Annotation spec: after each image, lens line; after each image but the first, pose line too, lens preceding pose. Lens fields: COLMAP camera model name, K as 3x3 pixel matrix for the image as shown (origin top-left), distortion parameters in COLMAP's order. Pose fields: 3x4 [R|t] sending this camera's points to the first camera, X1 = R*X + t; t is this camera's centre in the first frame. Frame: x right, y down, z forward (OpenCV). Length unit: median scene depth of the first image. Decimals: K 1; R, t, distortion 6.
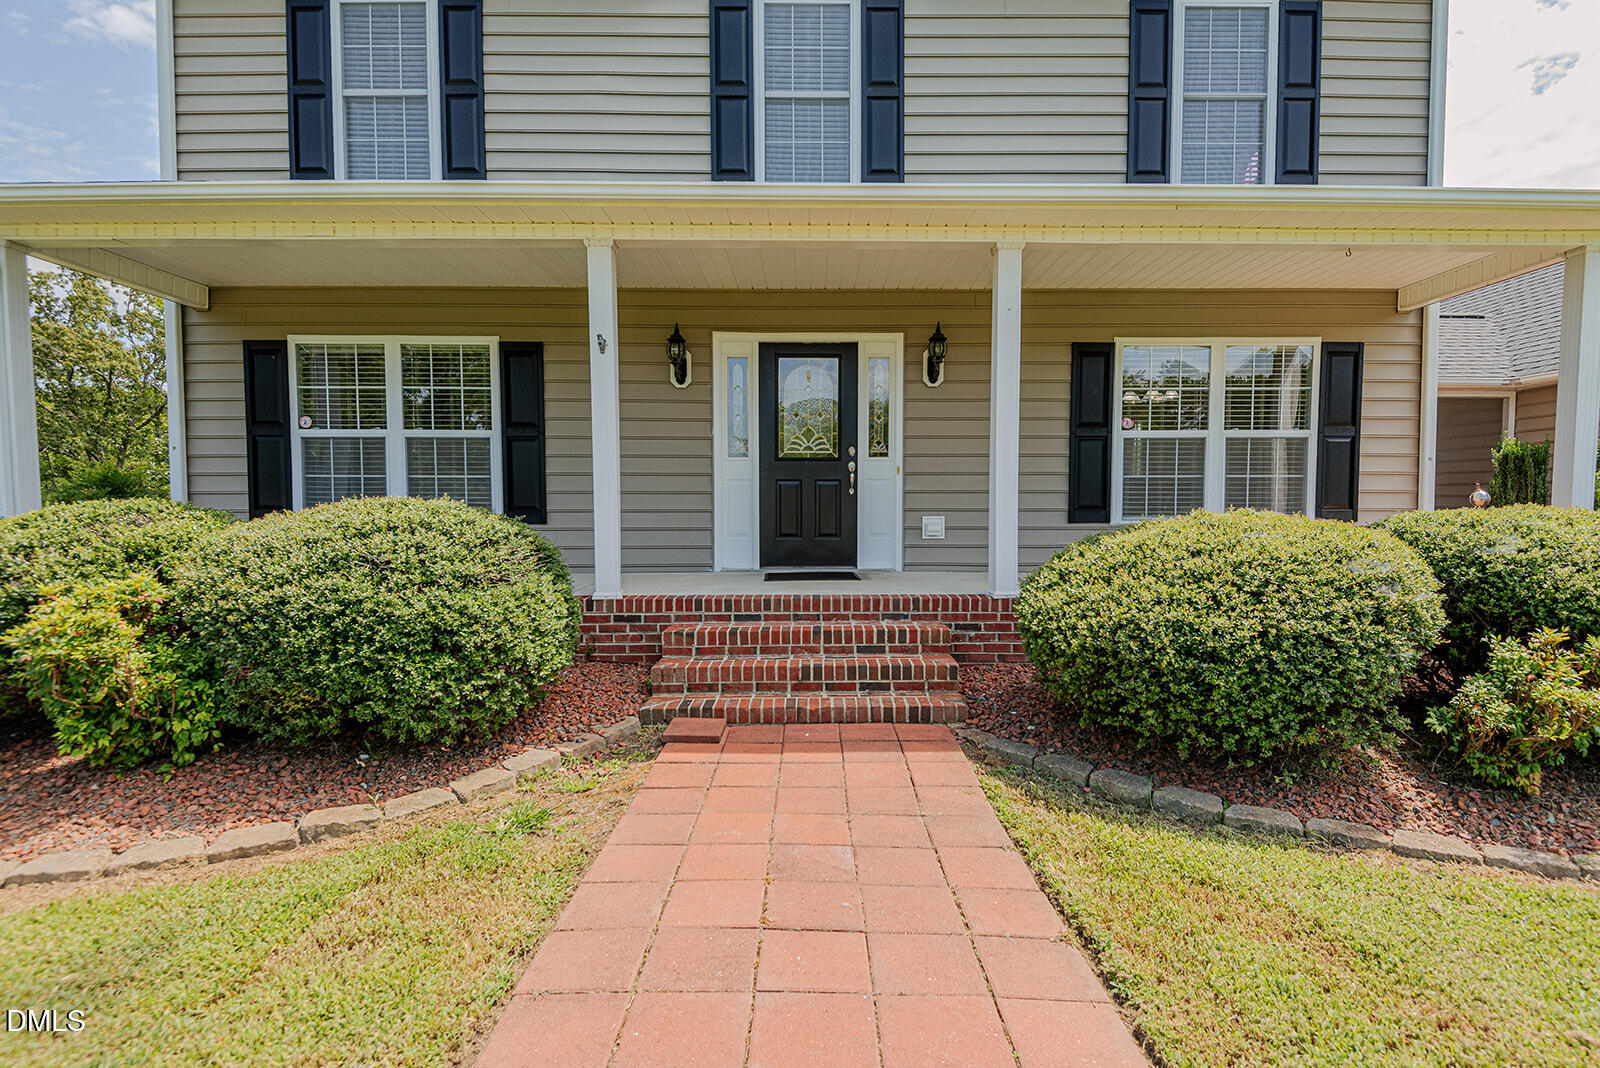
lens RADIAL K [[776.4, 0, 803.9], [0, 776.4, 528.5], [0, 0, 1]] dist [0.026753, -0.020643]
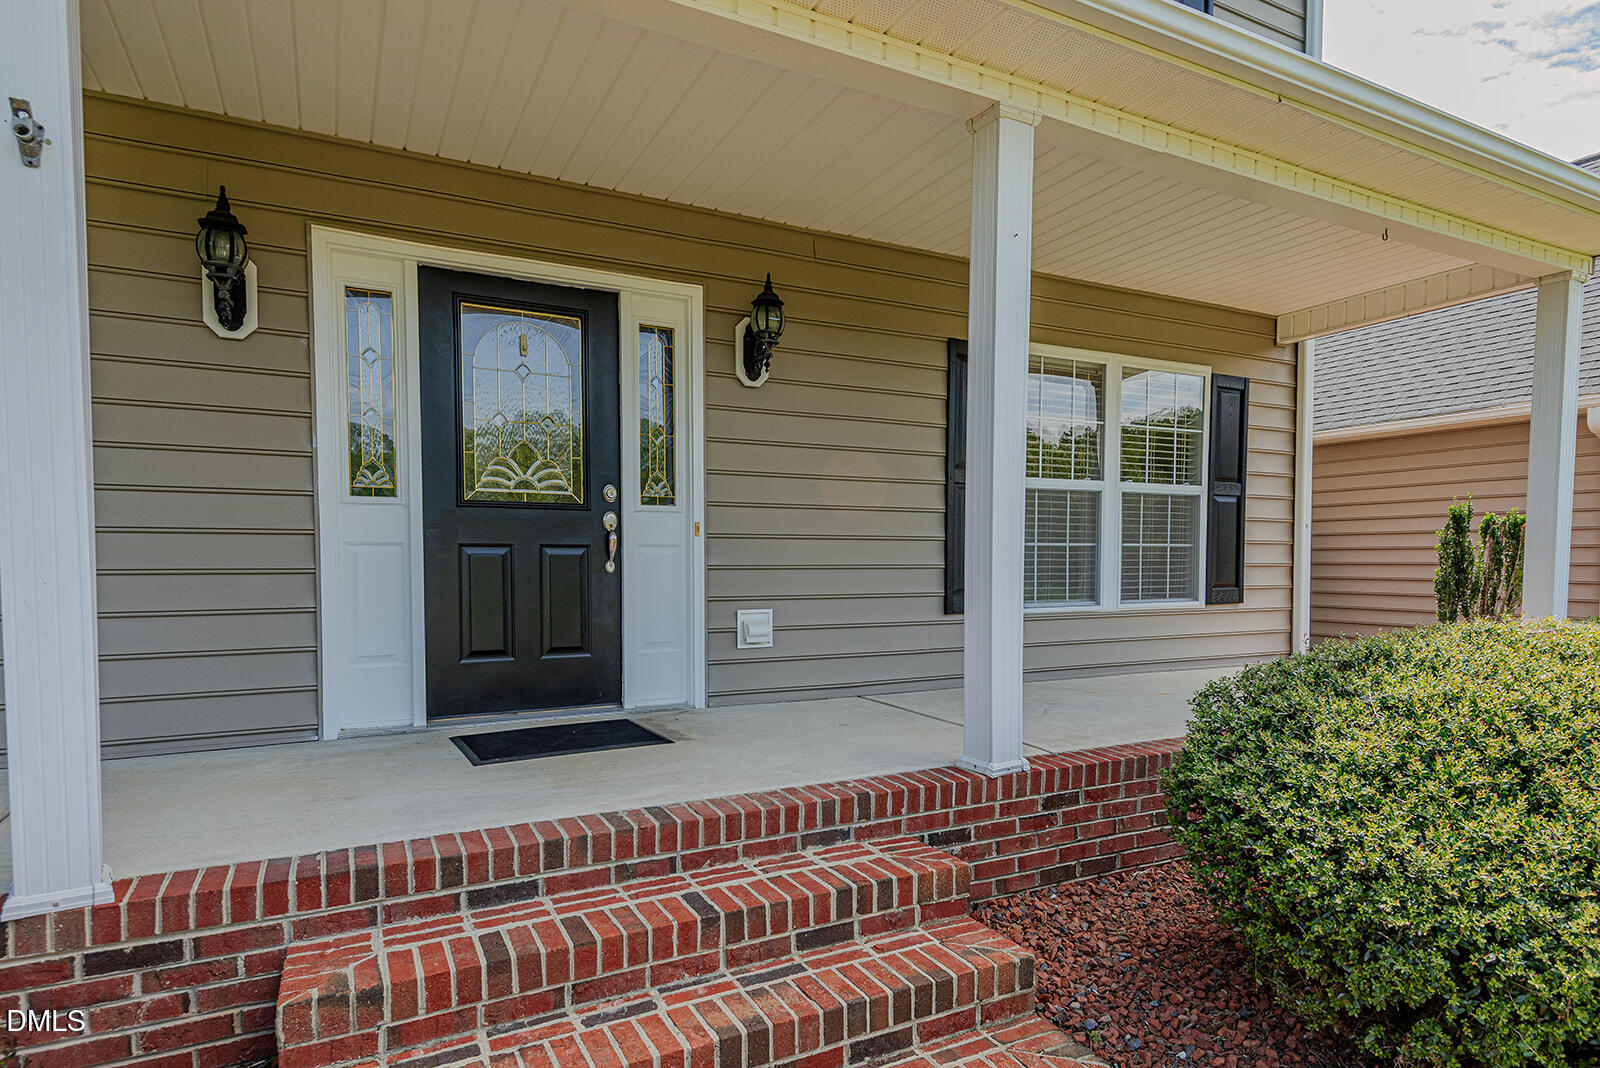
lens RADIAL K [[882.9, 0, 799.3], [0, 882.9, 589.7], [0, 0, 1]] dist [0.037243, -0.031826]
pose [[0.880189, -0.017597, 0.474298, -0.119621], [0.017489, 0.999836, 0.004639, -0.033272], [-0.474302, 0.004212, 0.880352, 0.403584]]
